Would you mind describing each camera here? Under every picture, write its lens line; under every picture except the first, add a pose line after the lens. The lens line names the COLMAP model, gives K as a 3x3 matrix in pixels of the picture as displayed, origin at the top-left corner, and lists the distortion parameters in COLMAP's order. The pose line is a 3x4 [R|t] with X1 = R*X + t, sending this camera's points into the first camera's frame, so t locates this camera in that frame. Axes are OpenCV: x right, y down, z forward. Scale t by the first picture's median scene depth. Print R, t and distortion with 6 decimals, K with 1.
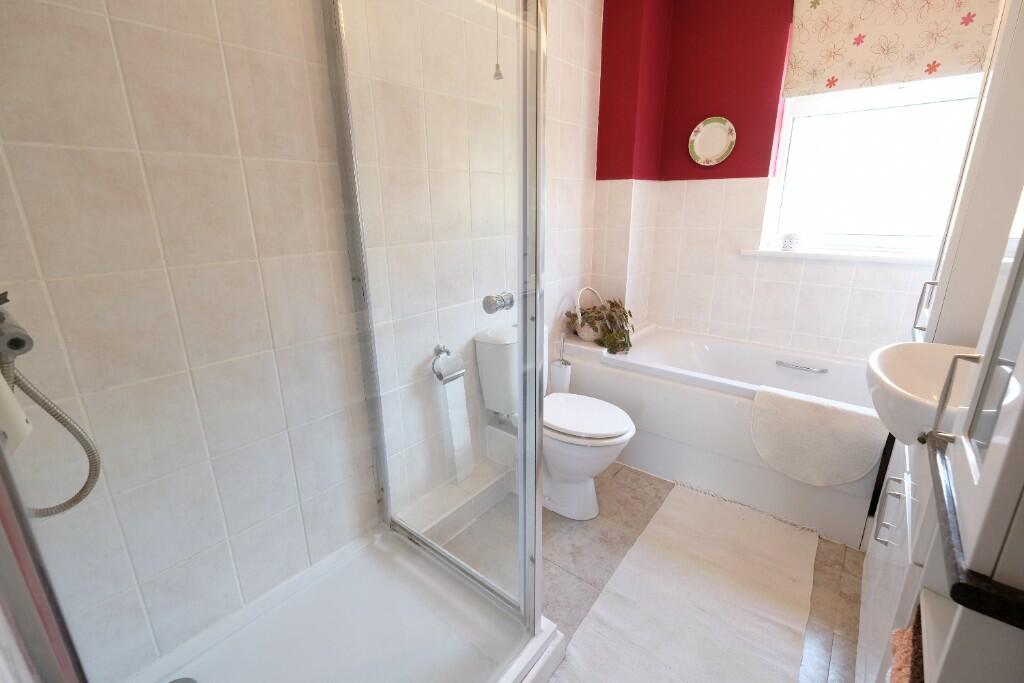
lens RADIAL K [[445.4, 0, 511.3], [0, 445.4, 335.3], [0, 0, 1]] dist [-0.002702, -0.000328]
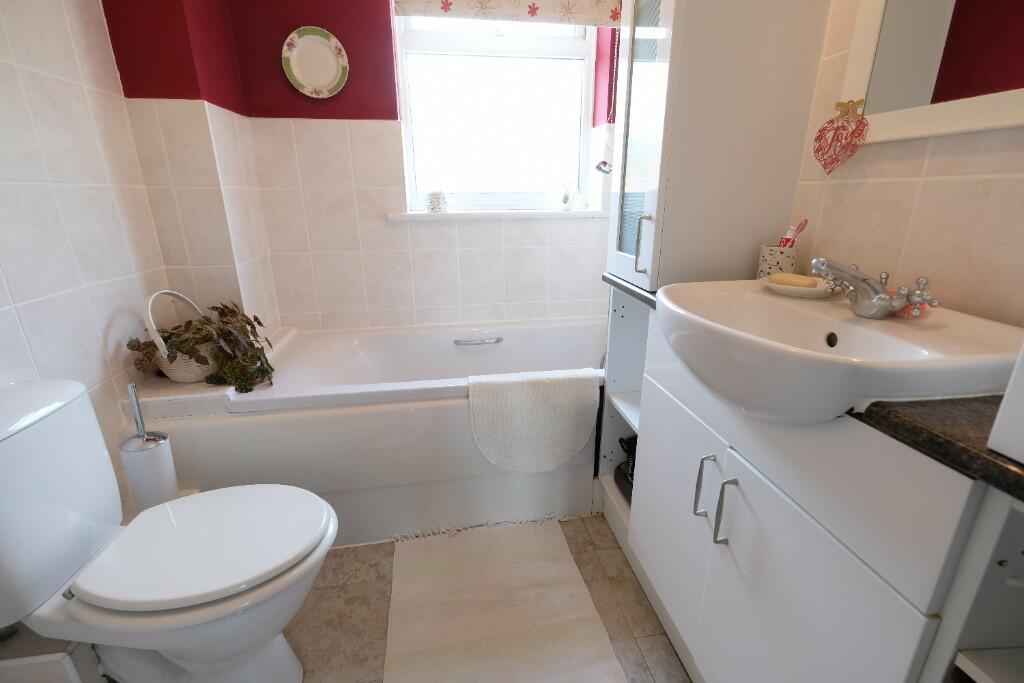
lens RADIAL K [[445.4, 0, 511.3], [0, 445.4, 335.3], [0, 0, 1]] dist [-0.002702, -0.000328]
pose [[0.662908, -0.221887, 0.715065, 0.051130], [0.209603, 0.971885, 0.107265, -0.021864], [-0.718762, 0.078773, 0.690779, 0.315902]]
